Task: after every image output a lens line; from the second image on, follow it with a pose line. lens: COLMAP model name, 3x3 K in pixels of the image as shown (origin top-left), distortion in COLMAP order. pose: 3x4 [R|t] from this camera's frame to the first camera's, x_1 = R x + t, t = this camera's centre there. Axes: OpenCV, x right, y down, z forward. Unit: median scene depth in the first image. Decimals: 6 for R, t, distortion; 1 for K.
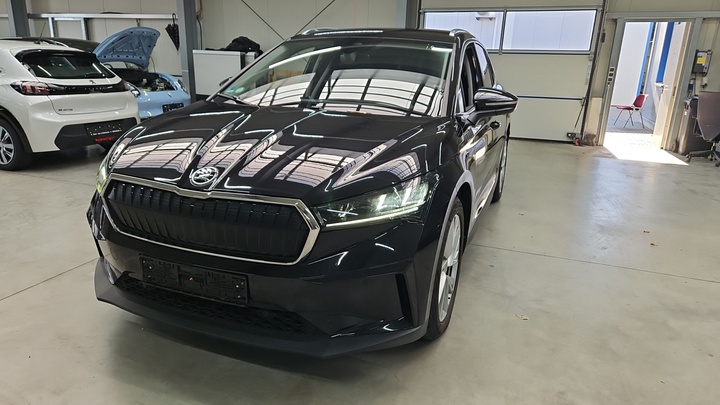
lens RADIAL K [[479.2, 0, 343.7], [0, 479.2, 187.1], [0, 0, 1]] dist [0.039455, -0.002443]
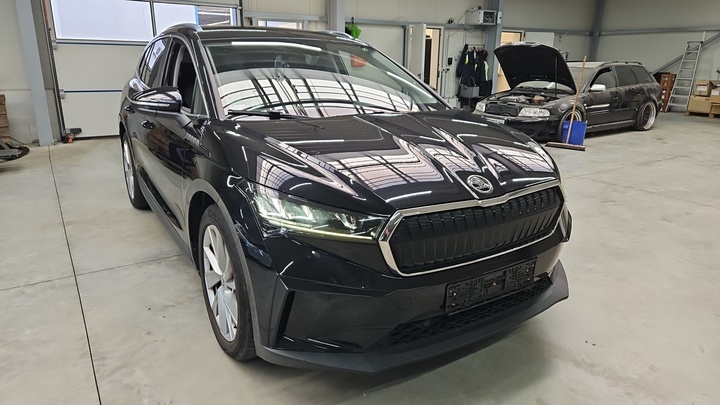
lens RADIAL K [[479.2, 0, 343.7], [0, 479.2, 187.1], [0, 0, 1]] dist [0.039455, -0.002443]
pose [[0.603995, -0.235099, 0.761524, -1.085057], [0.219279, 0.967646, 0.124815, -0.176630], [-0.766229, 0.091599, 0.636005, 0.518097]]
